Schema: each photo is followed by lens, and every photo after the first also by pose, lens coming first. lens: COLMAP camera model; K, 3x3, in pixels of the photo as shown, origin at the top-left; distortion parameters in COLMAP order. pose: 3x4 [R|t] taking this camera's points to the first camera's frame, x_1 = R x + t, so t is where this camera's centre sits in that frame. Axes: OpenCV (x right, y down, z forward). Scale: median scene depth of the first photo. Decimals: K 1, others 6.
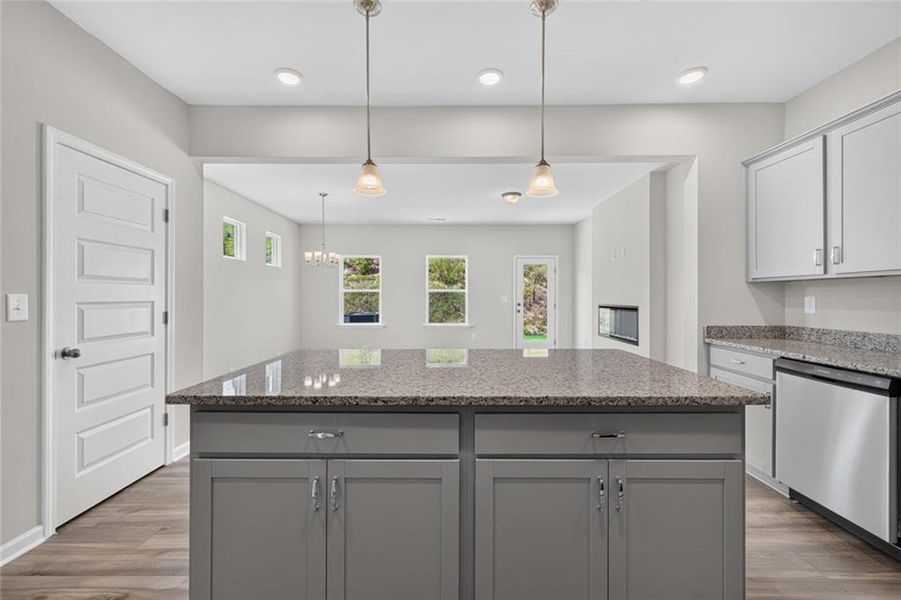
lens RADIAL K [[376.8, 0, 445.6], [0, 376.8, 297.9], [0, 0, 1]] dist [0.003771, -0.000782]
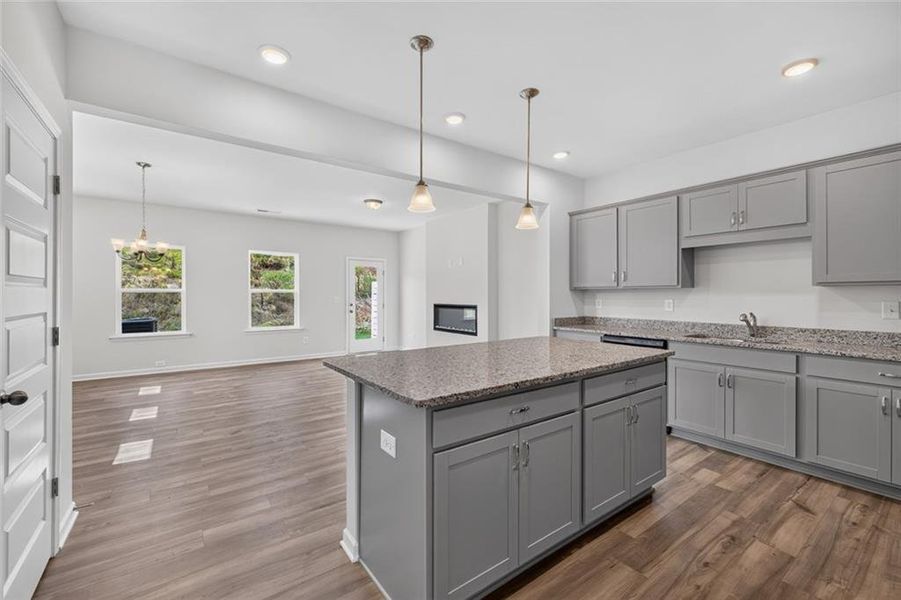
lens RADIAL K [[376.8, 0, 452.7], [0, 376.8, 298.3], [0, 0, 1]] dist [0.003771, -0.000782]
pose [[0.802109, -0.005403, 0.597154, -0.603017], [0.002278, 0.999979, 0.005989, -0.018030], [-0.597174, -0.003443, 0.802105, 0.038344]]
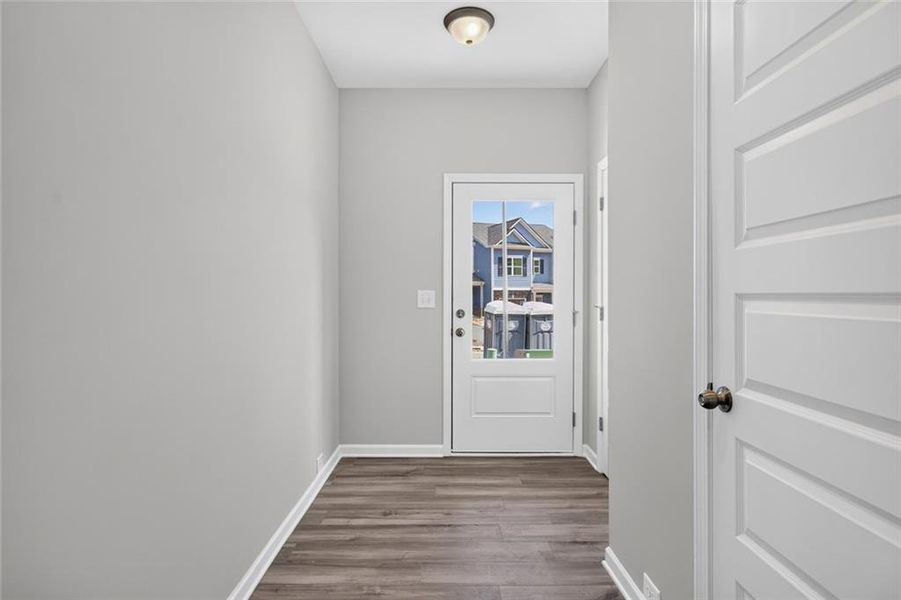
lens RADIAL K [[376.8, 0, 452.9], [0, 376.8, 294.2], [0, 0, 1]] dist [0.003771, -0.000782]
pose [[0.999959, -0.001808, 0.008828, 0.568351], [0.001720, 0.999949, 0.009970, -0.014676], [-0.008846, -0.009954, 0.999911, 1.982695]]
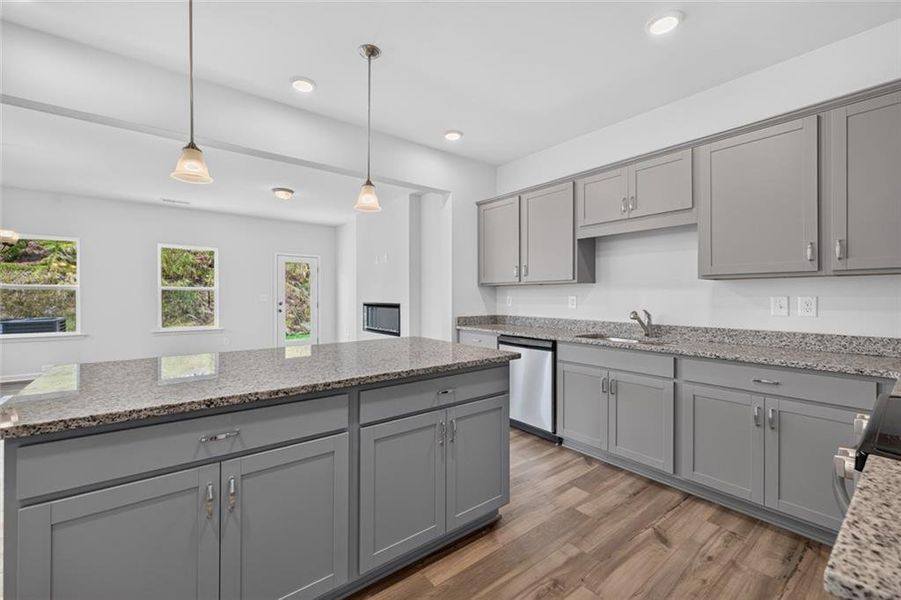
lens RADIAL K [[376.8, 0, 449.2], [0, 376.8, 298.8], [0, 0, 1]] dist [0.003771, -0.000782]
pose [[0.780478, -0.004232, 0.625169, -0.217797], [0.000781, 0.999983, 0.005793, -0.000627], [-0.625183, -0.004033, 0.780468, -0.064538]]
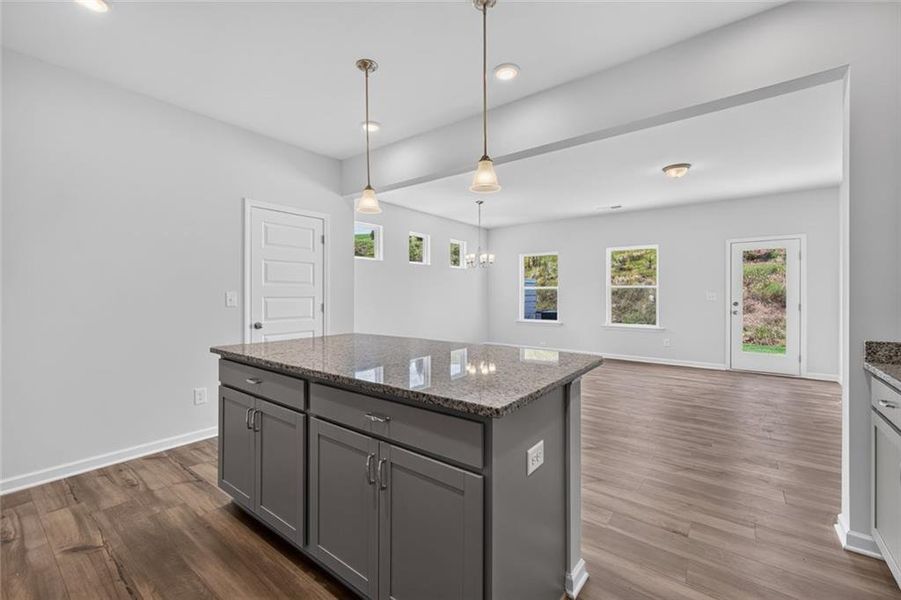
lens RADIAL K [[376.8, 0, 441.4], [0, 376.8, 296.1], [0, 0, 1]] dist [0.003771, -0.000782]
pose [[0.791591, 0.003707, -0.611040, 0.585065], [-0.002128, 0.999992, 0.003311, 0.000350], [0.611047, -0.001321, 0.791593, 0.110404]]
